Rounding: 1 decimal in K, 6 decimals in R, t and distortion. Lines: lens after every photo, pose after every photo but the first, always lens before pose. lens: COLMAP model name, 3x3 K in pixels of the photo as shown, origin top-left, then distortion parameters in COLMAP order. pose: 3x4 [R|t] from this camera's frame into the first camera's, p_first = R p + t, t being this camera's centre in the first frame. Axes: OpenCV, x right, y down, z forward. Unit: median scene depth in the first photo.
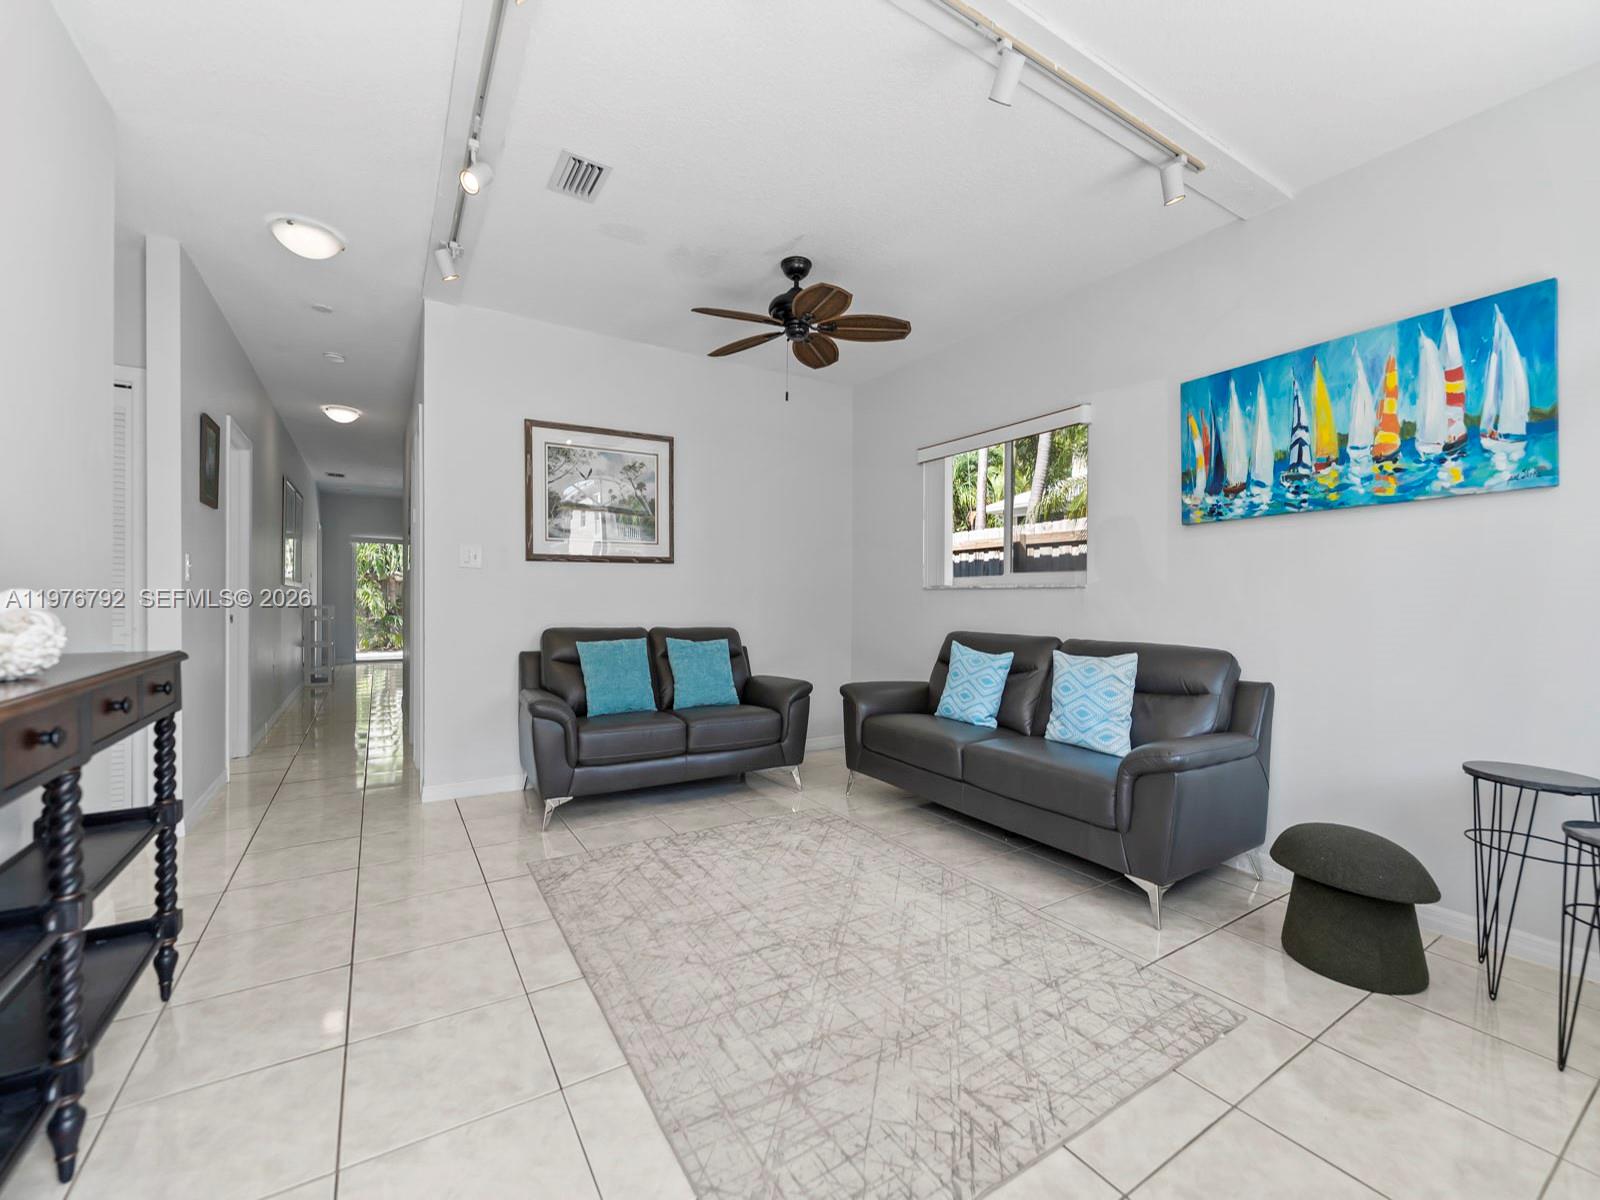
lens RADIAL K [[650.4, 0, 793.1], [0, 650.4, 598.5], [0, 0, 1]] dist [0.000615, -0.001224]
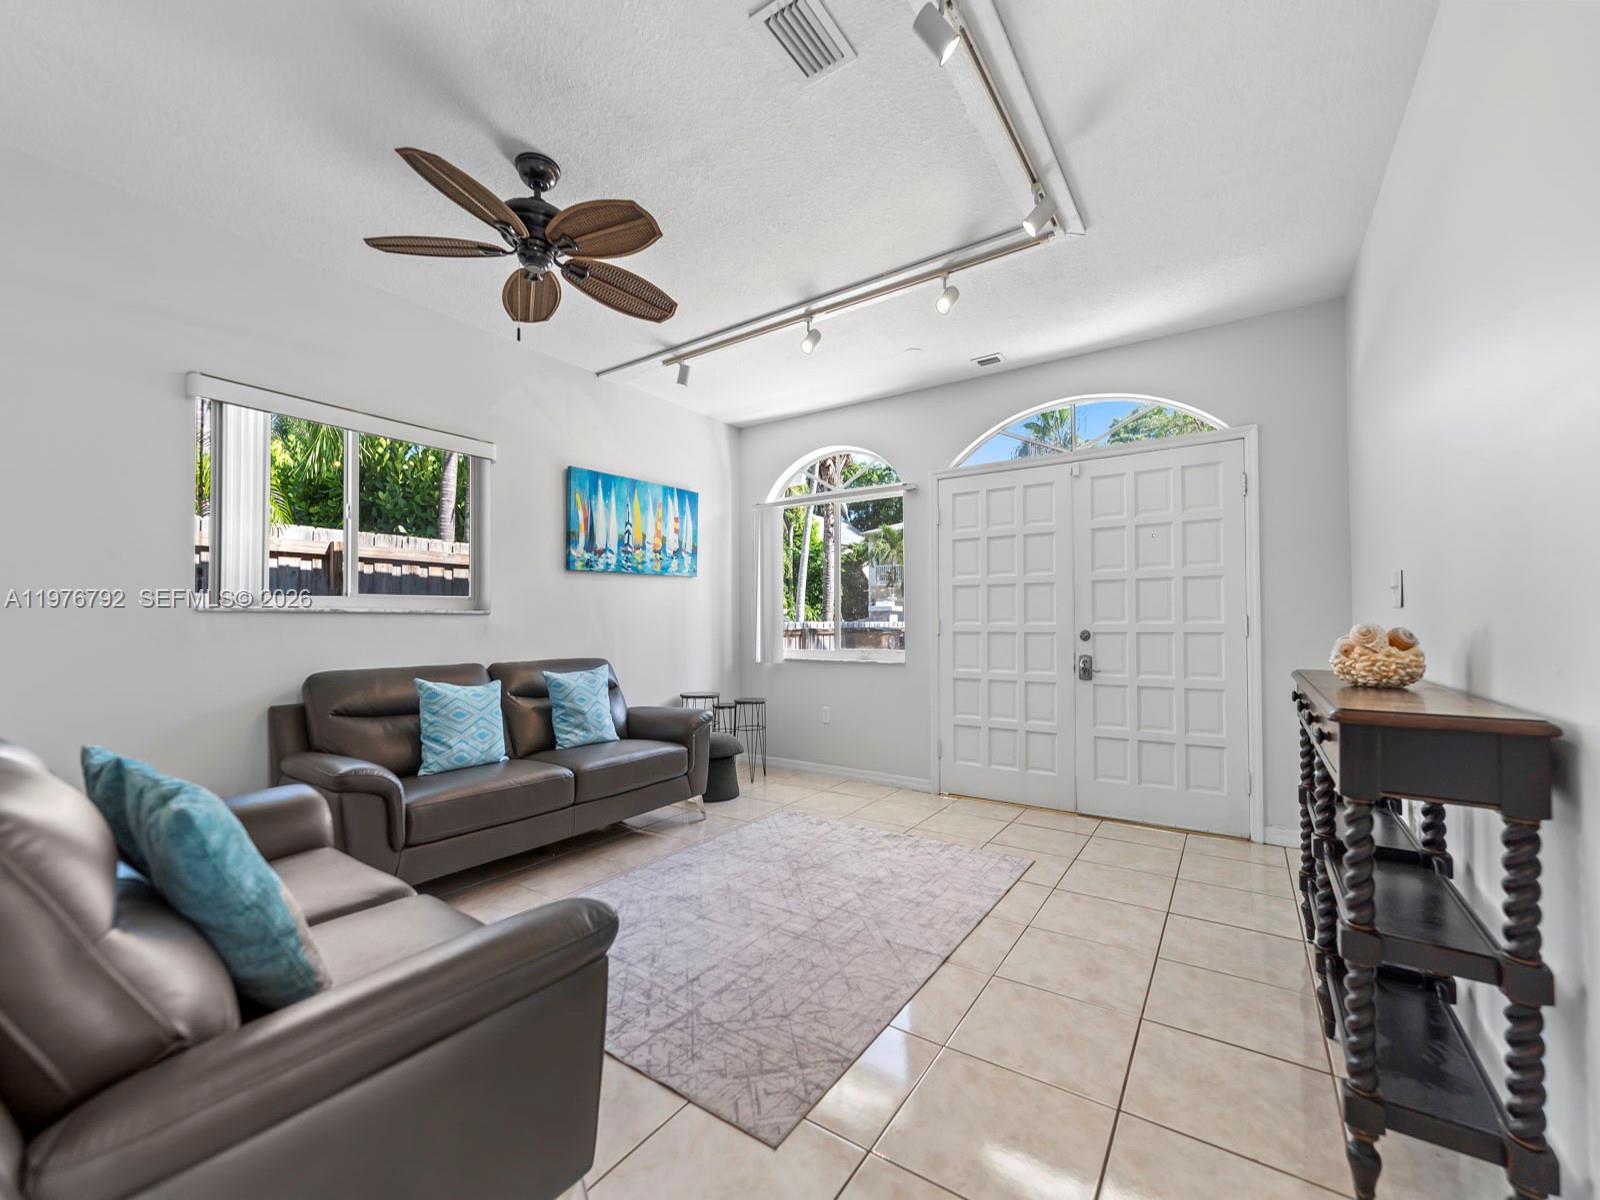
lens RADIAL K [[650.4, 0, 799.4], [0, 650.4, 610.5], [0, 0, 1]] dist [0.000615, -0.001224]
pose [[-0.401281, 0.014445, 0.915841, -0.877441], [0.002668, 0.999890, -0.014601, -0.008103], [-0.915951, -0.003416, -0.401275, 1.168781]]
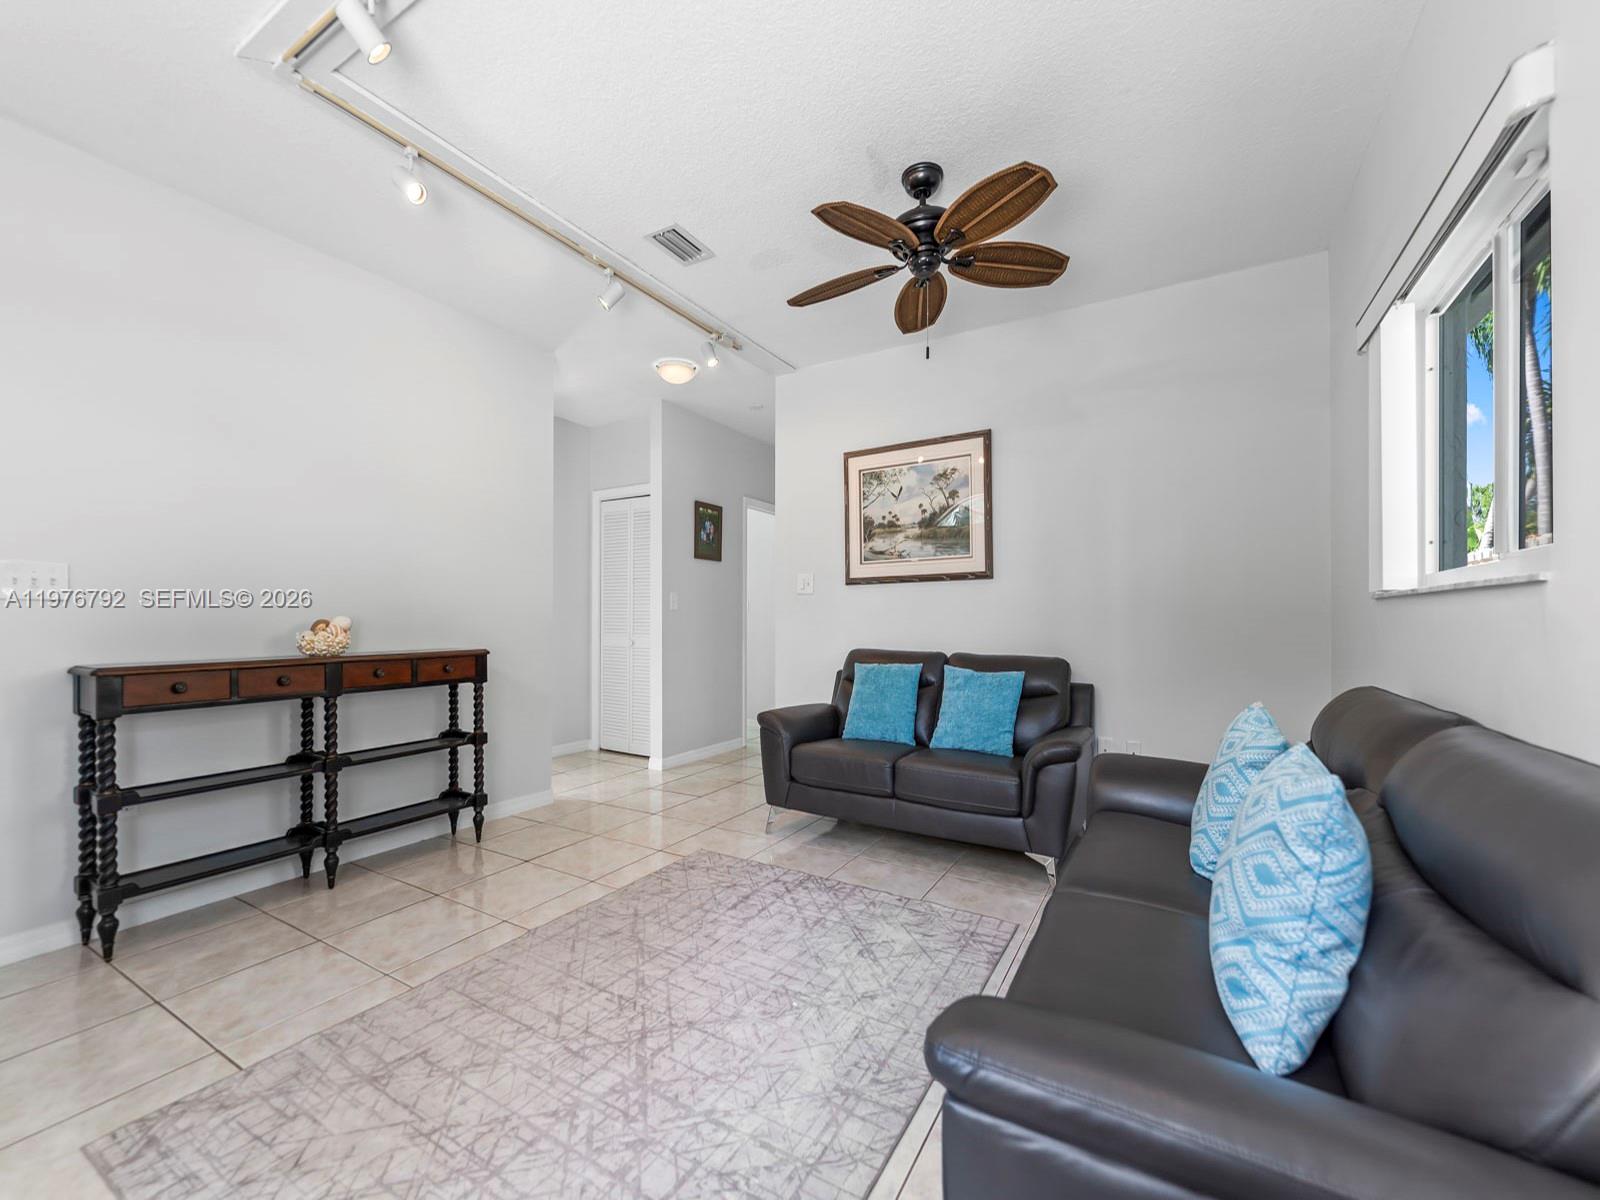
lens RADIAL K [[650.4, 0, 803.7], [0, 650.4, 616.9], [0, 0, 1]] dist [0.000615, -0.001224]
pose [[0.475493, -0.008505, -0.879679, 0.681967], [-0.000670, 0.999949, -0.010029, 0.006897], [0.879719, 0.005358, 0.475463, 0.598703]]
